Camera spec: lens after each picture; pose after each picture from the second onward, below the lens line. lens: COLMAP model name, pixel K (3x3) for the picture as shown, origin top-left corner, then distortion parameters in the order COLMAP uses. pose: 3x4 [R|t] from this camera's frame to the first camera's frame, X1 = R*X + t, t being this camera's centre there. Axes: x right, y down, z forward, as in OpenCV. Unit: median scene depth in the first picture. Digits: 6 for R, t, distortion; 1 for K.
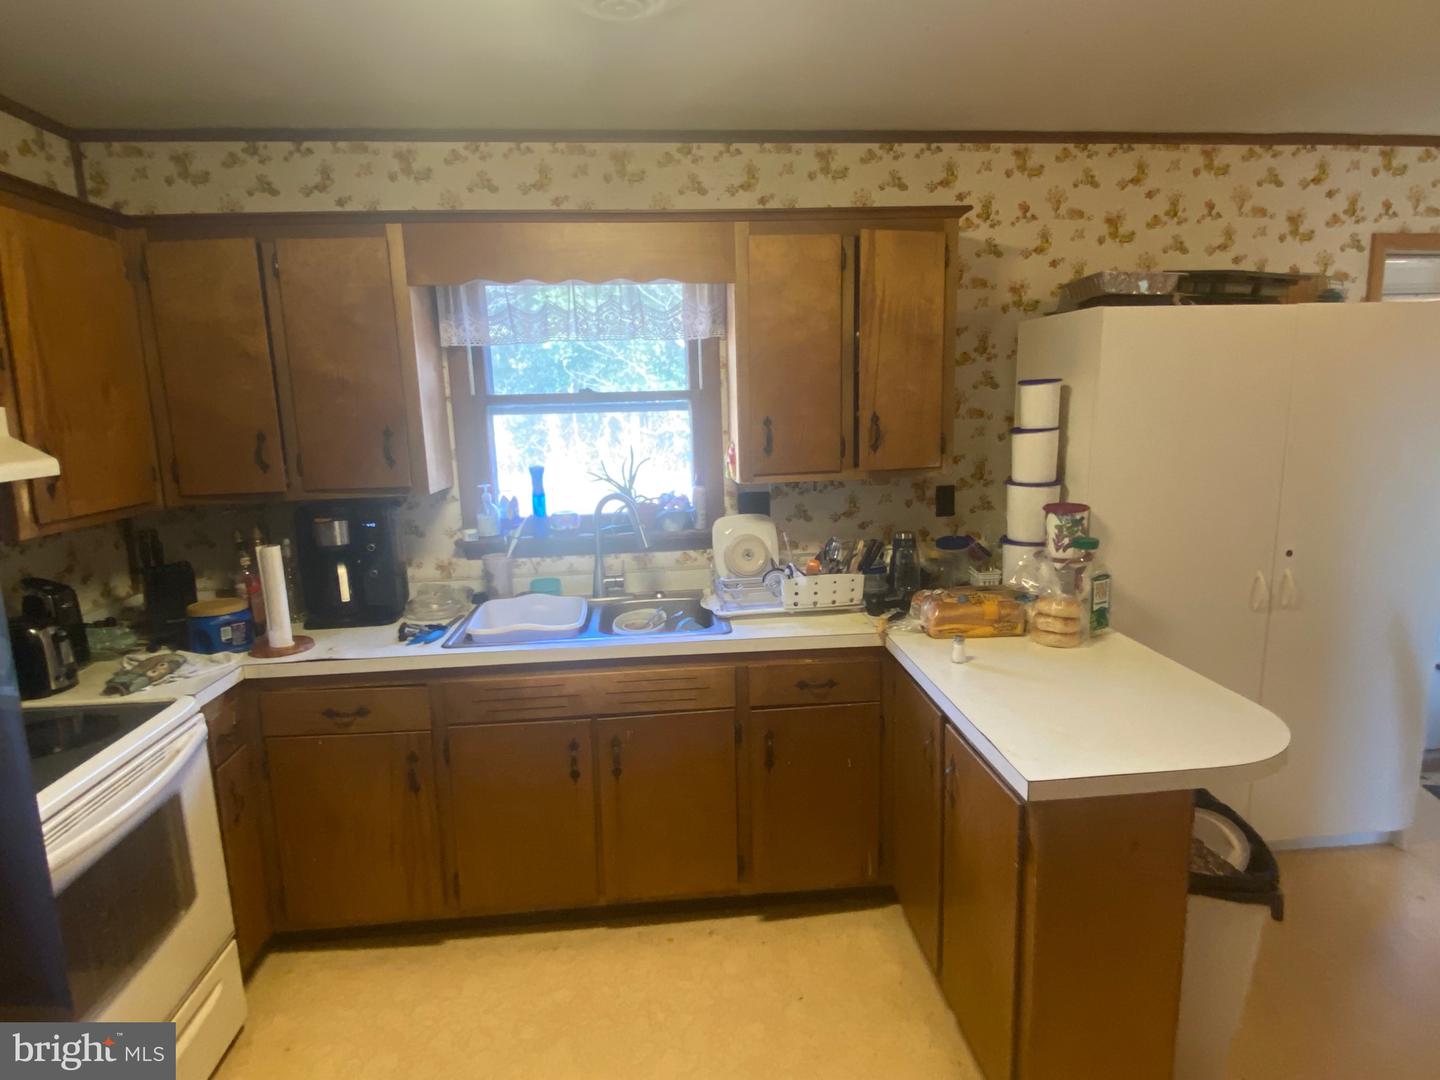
lens RADIAL K [[808.8, 0, 720.0], [0, 808.8, 540.0], [0, 0, 1]] dist [0.046240, -0.038224]
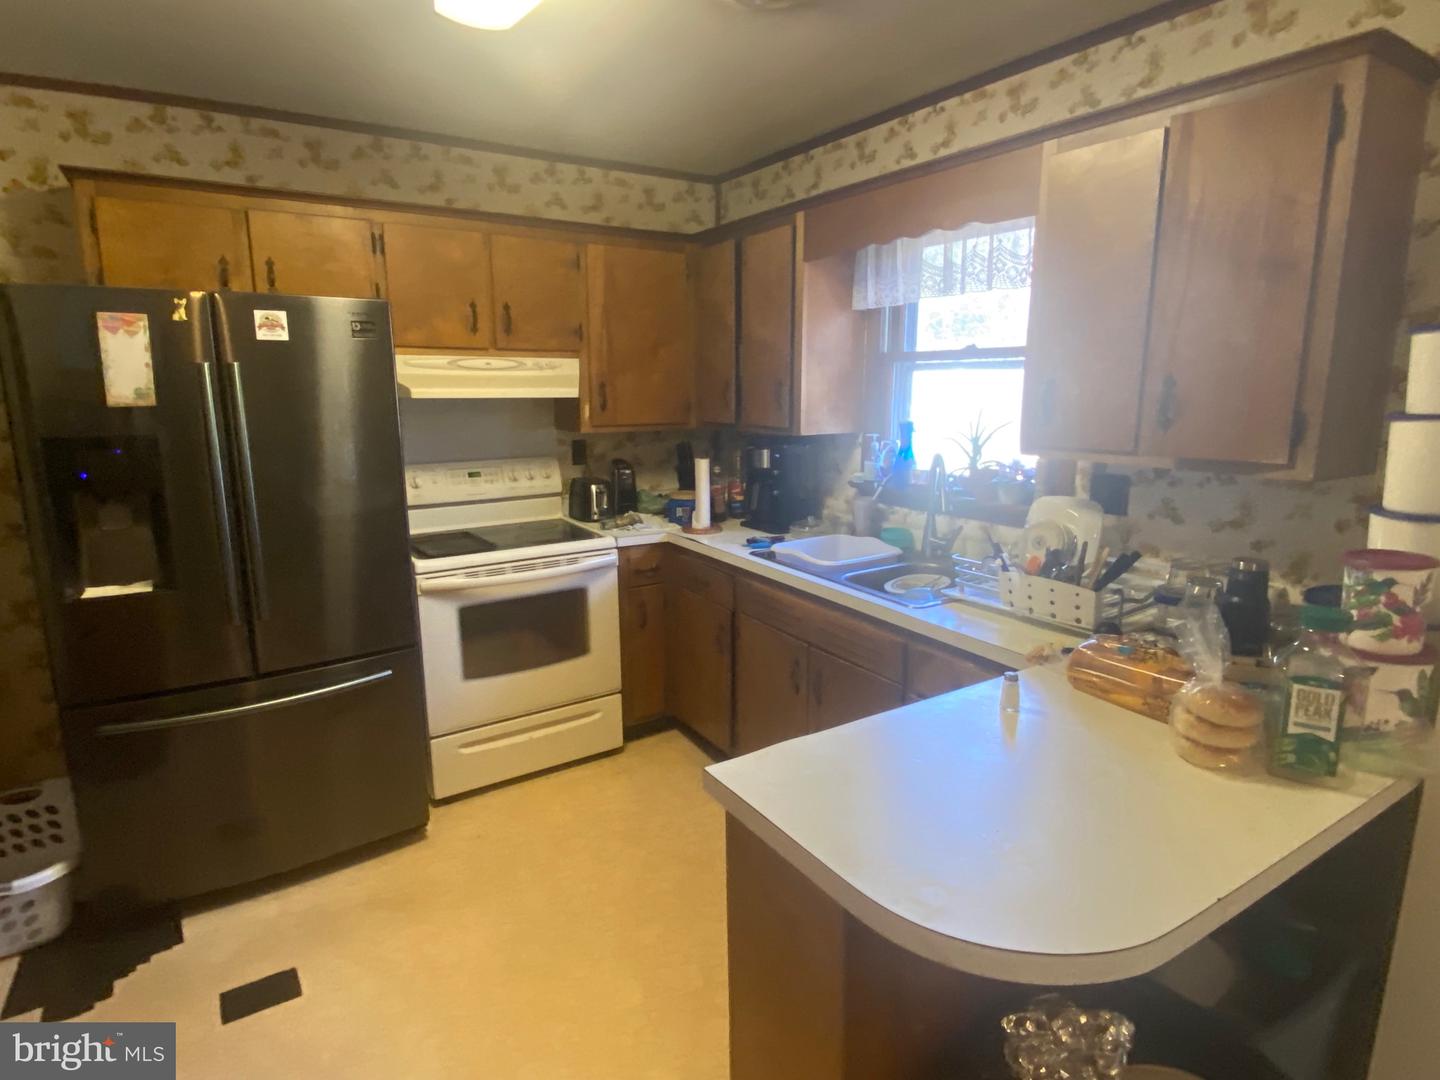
lens RADIAL K [[808.8, 0, 720.0], [0, 808.8, 540.0], [0, 0, 1]] dist [0.046240, -0.038224]
pose [[0.458598, 0.202281, -0.865315, 0.661619], [-0.159676, 0.976657, 0.143684, -0.057508], [0.874181, 0.072277, 0.480192, 0.321691]]
